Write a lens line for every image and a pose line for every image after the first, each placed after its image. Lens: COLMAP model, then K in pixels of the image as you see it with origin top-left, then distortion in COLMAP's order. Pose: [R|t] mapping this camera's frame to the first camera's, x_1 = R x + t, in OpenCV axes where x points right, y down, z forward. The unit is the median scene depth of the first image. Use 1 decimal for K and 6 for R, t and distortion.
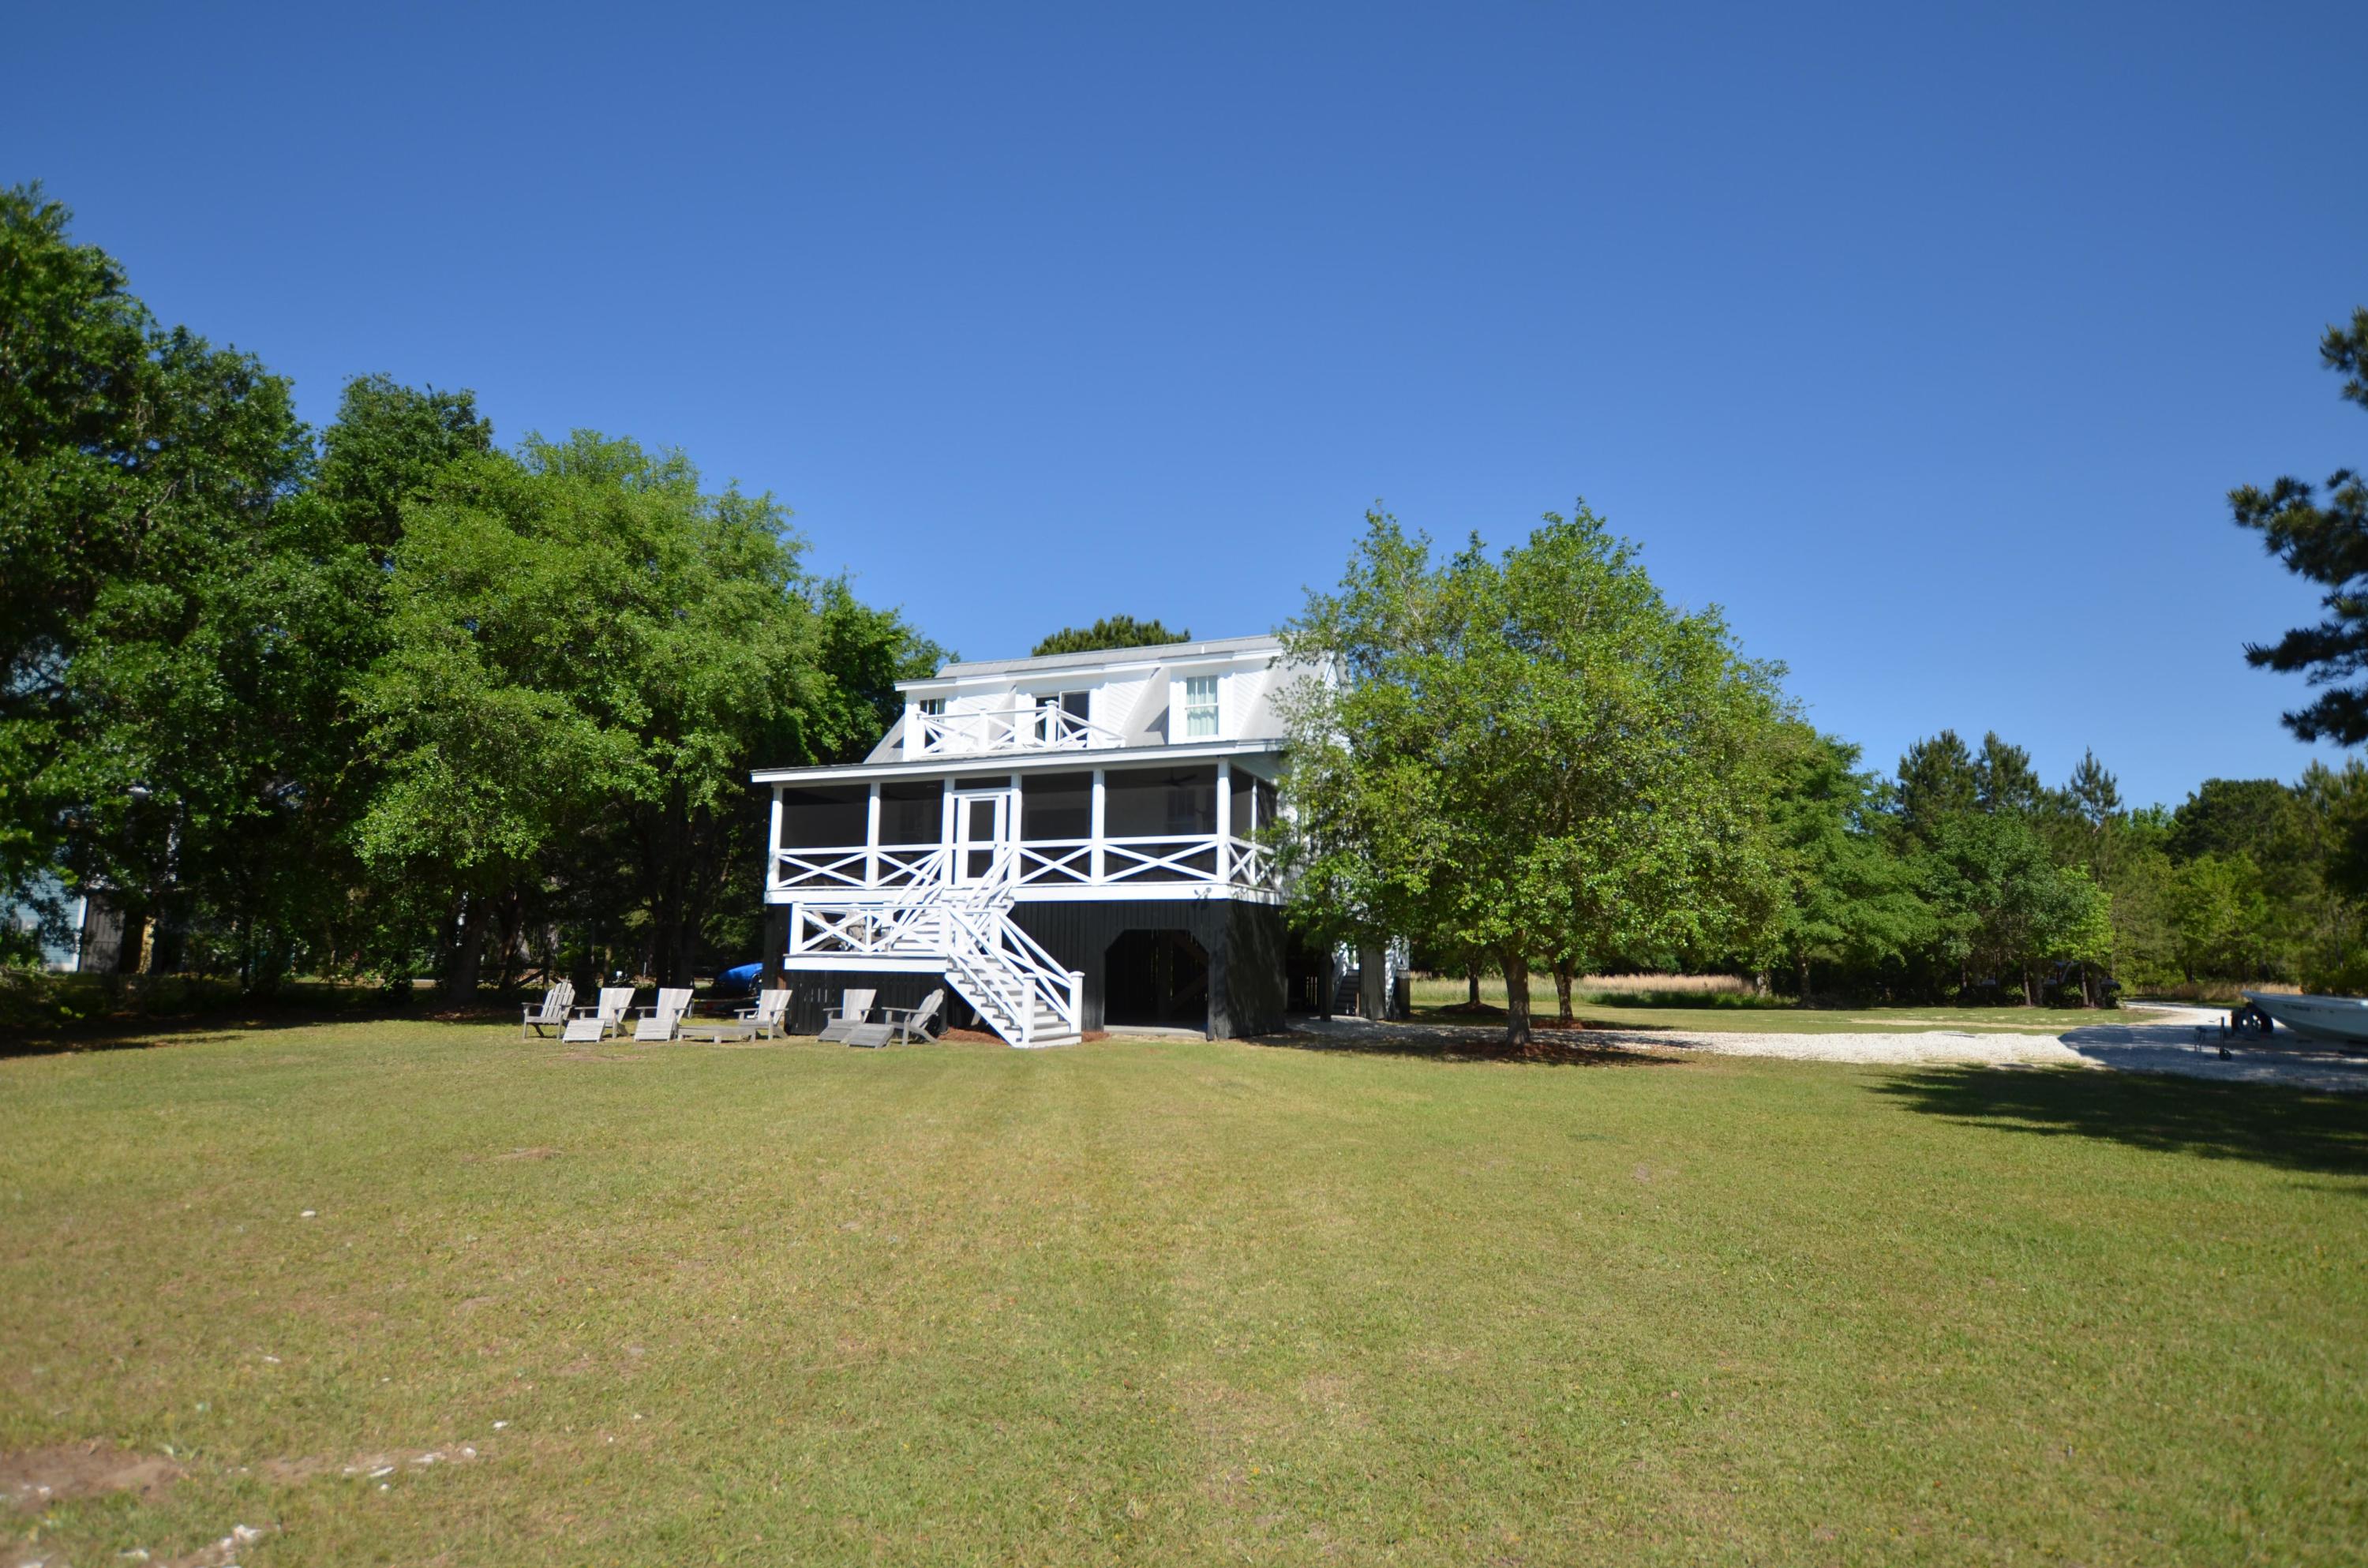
lens RADIAL K [[1227.5, 0, 1184.0], [0, 1227.5, 784.0], [0, 0, 1]] dist [-0.022022, 0.000220]
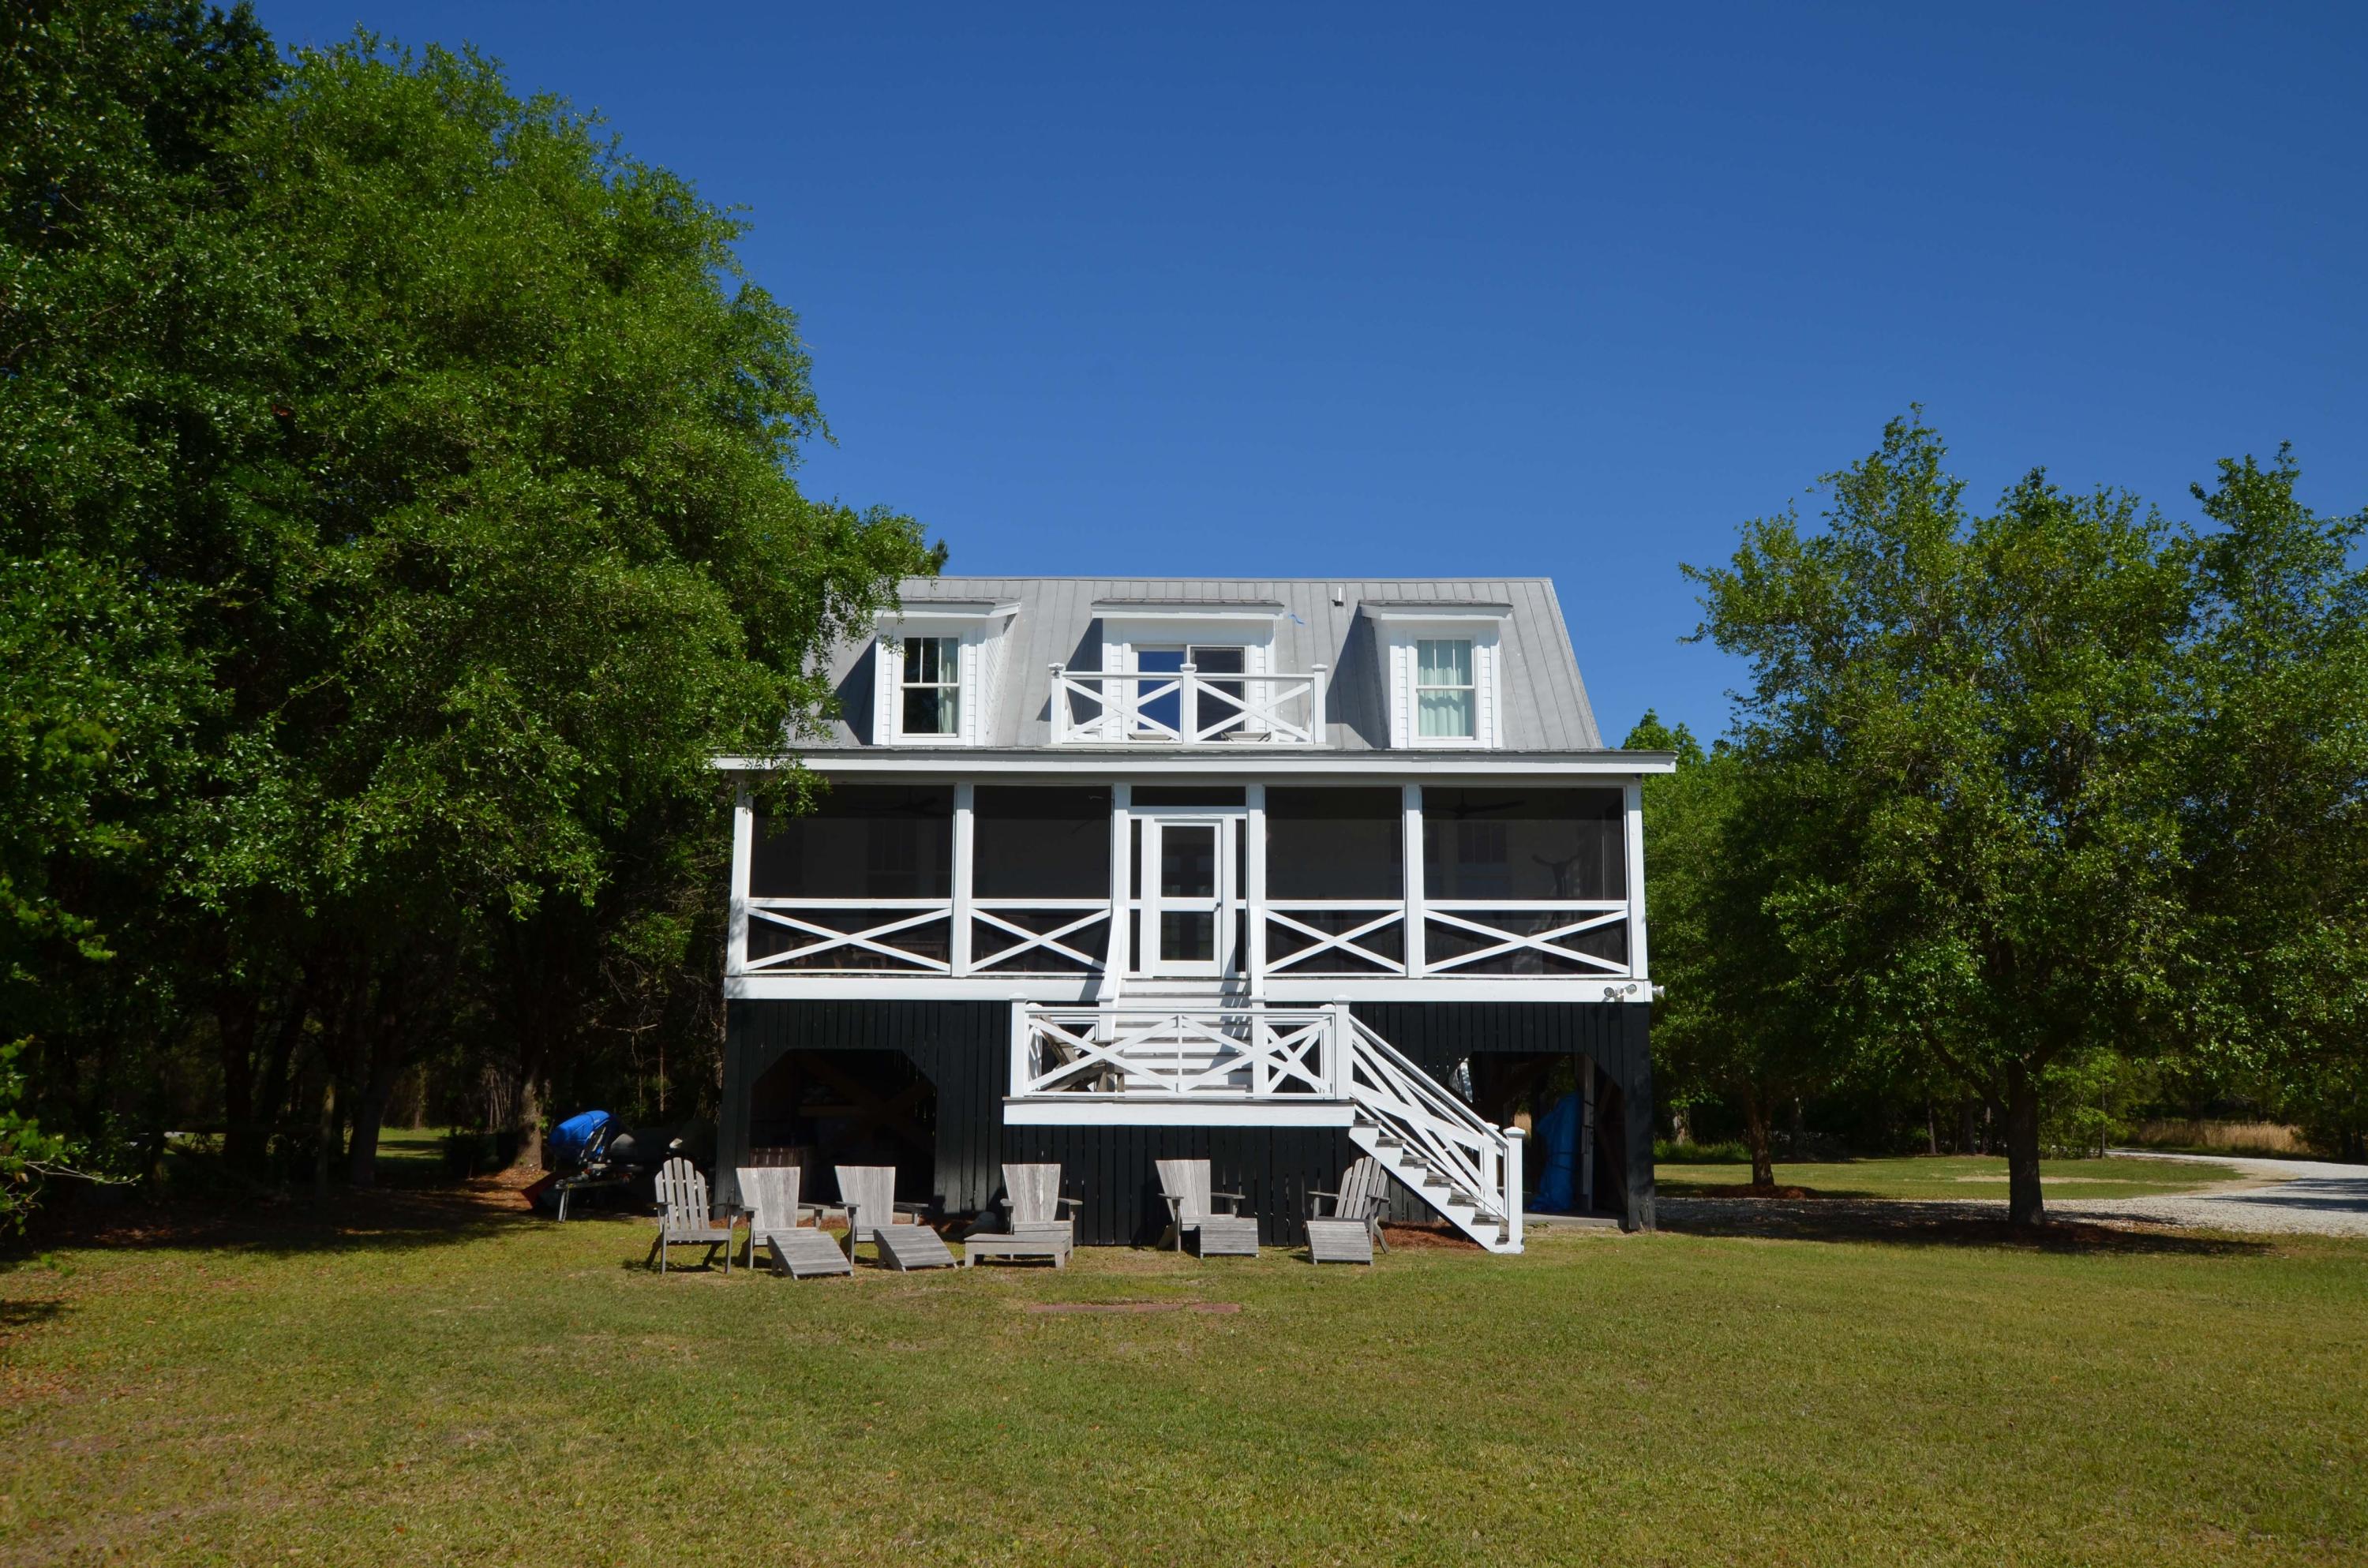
lens RADIAL K [[1910.0, 0, 1190.0], [0, 1910.0, 850.1], [0, 0, 1]] dist [0.005908, 0.001668]
pose [[0.927943, 0.044746, 0.370027, -0.503325], [-0.049300, 0.998780, 0.002855, 0.022676], [-0.369448, -0.020892, 0.929017, 0.173484]]
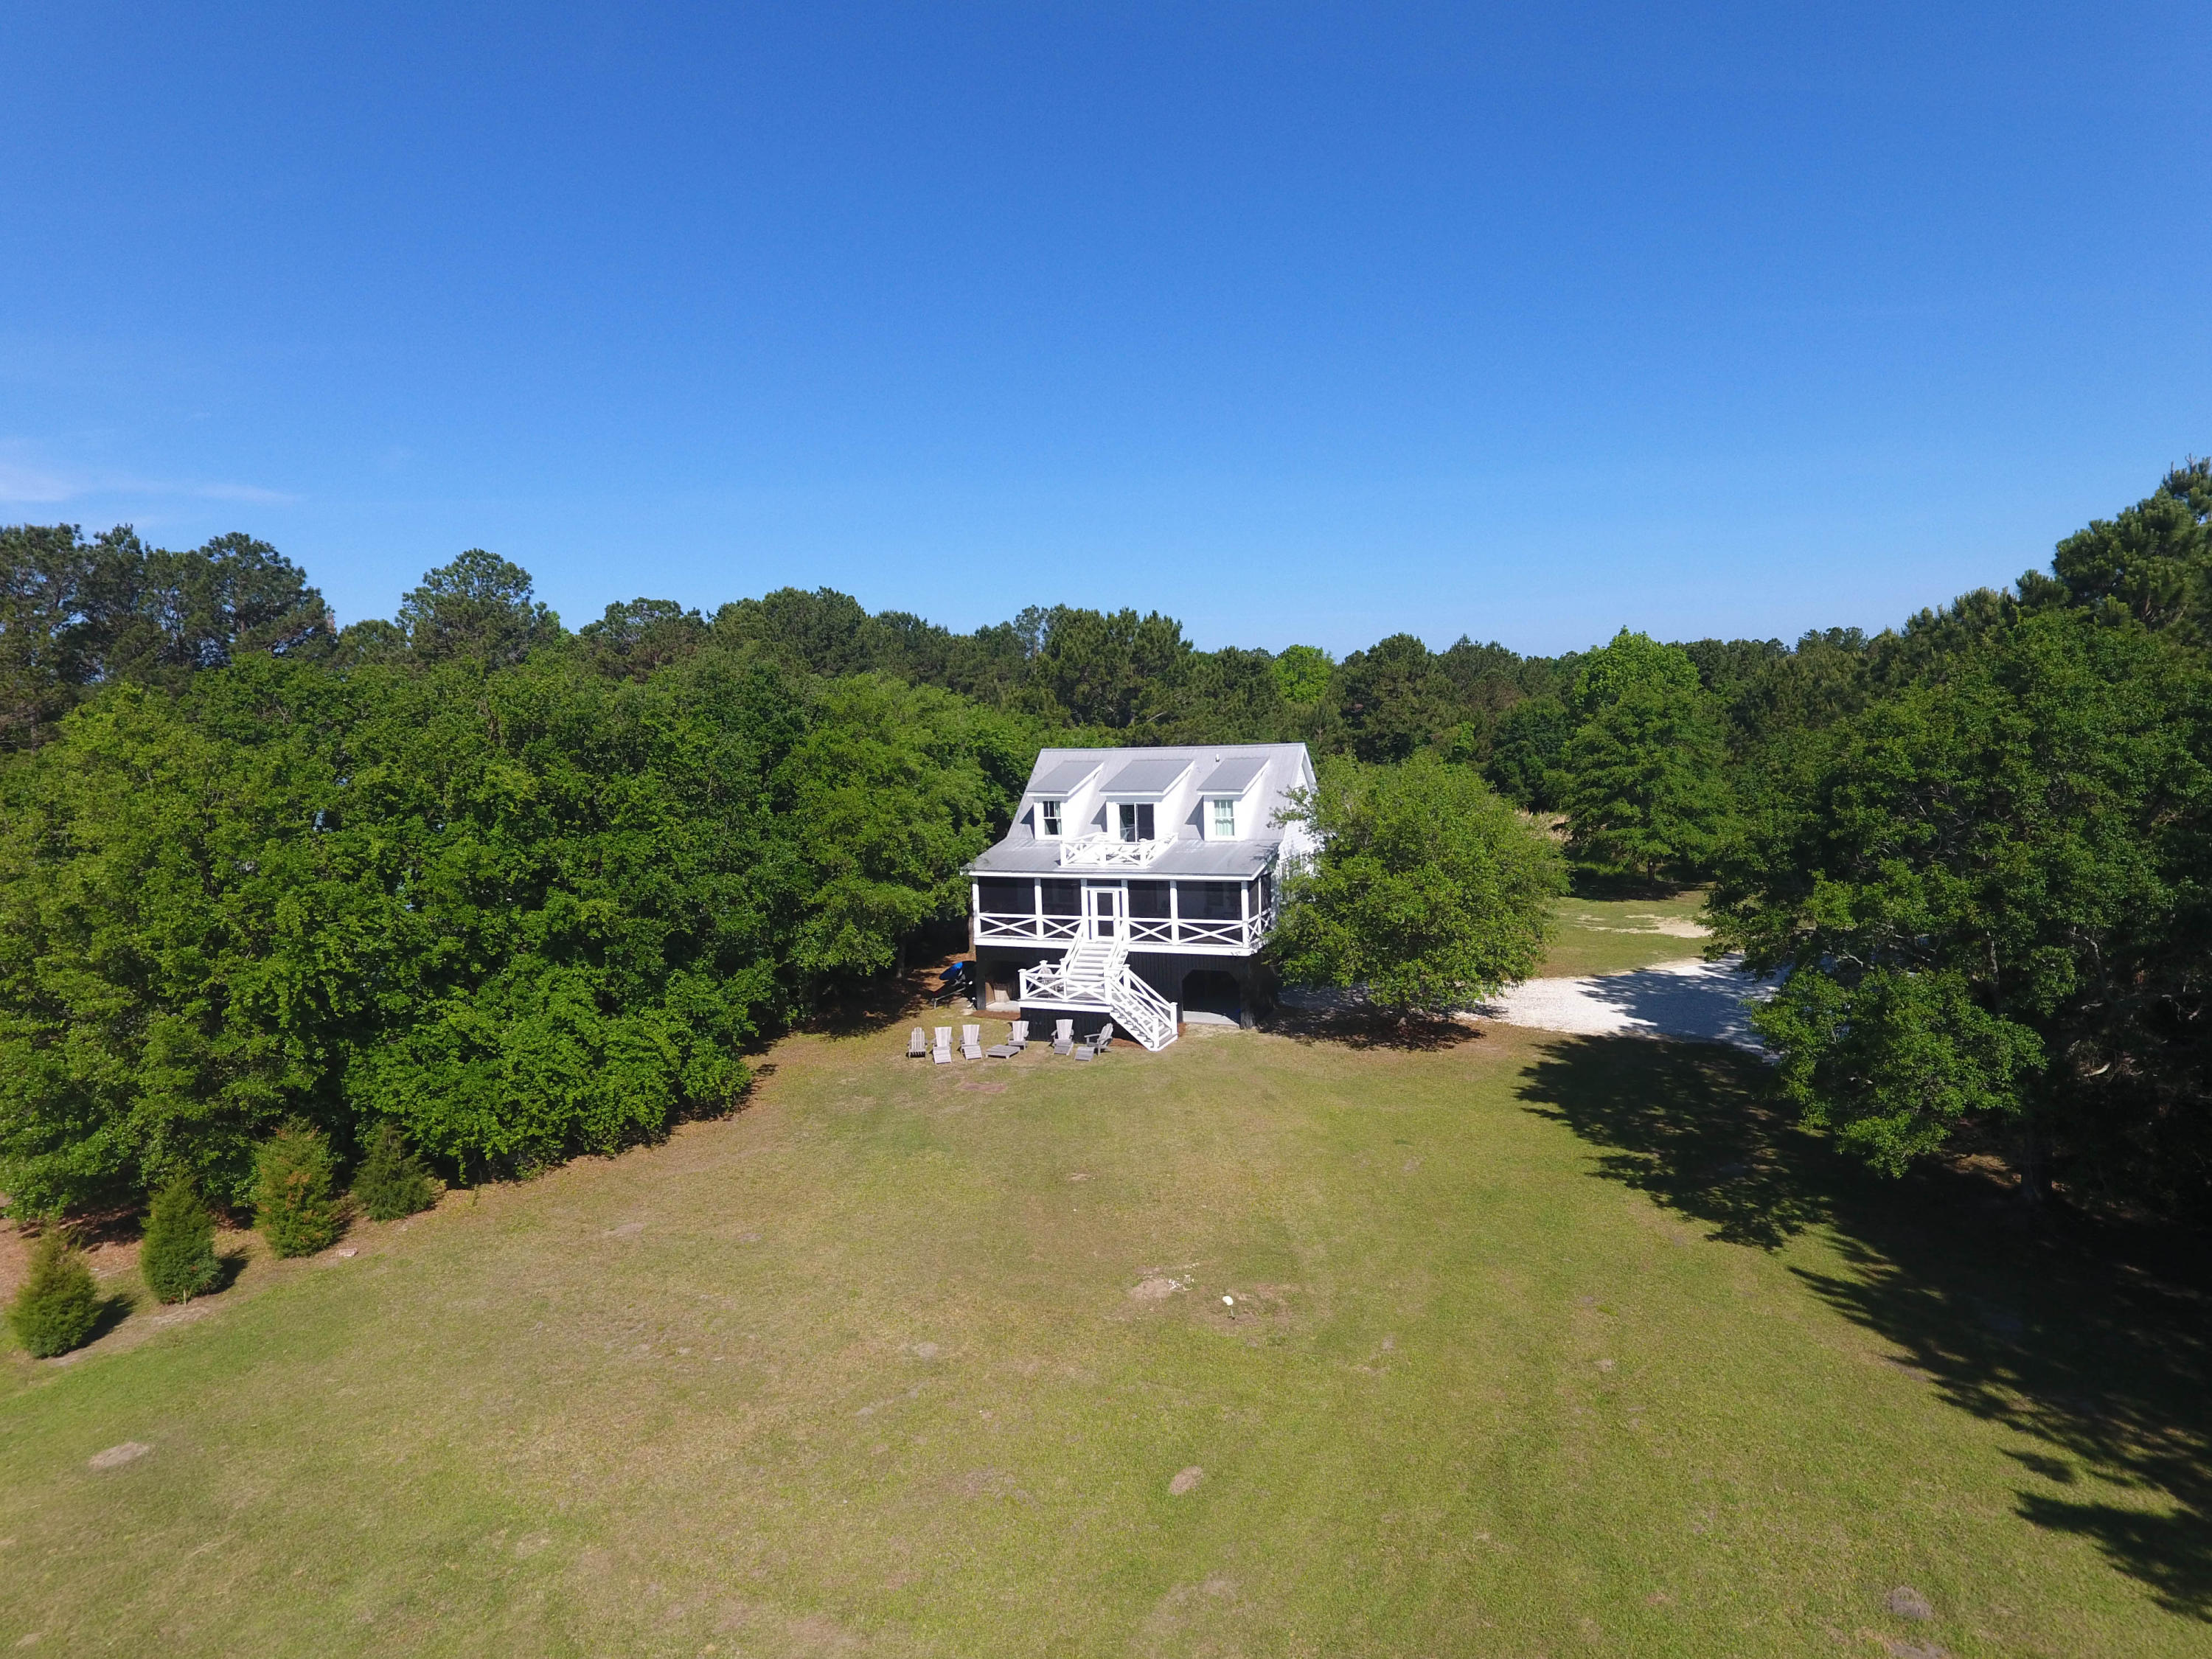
lens RADIAL K [[1325.0, 0, 1106.0], [0, 1325.0, 829.5], [0, 0, 1]] dist [-0.032966, 0.000005]
pose [[0.998811, -0.044527, -0.019840, -0.122891], [0.047958, 0.970522, 0.236193, -0.532817], [0.008738, -0.236864, 0.971504, -0.837083]]
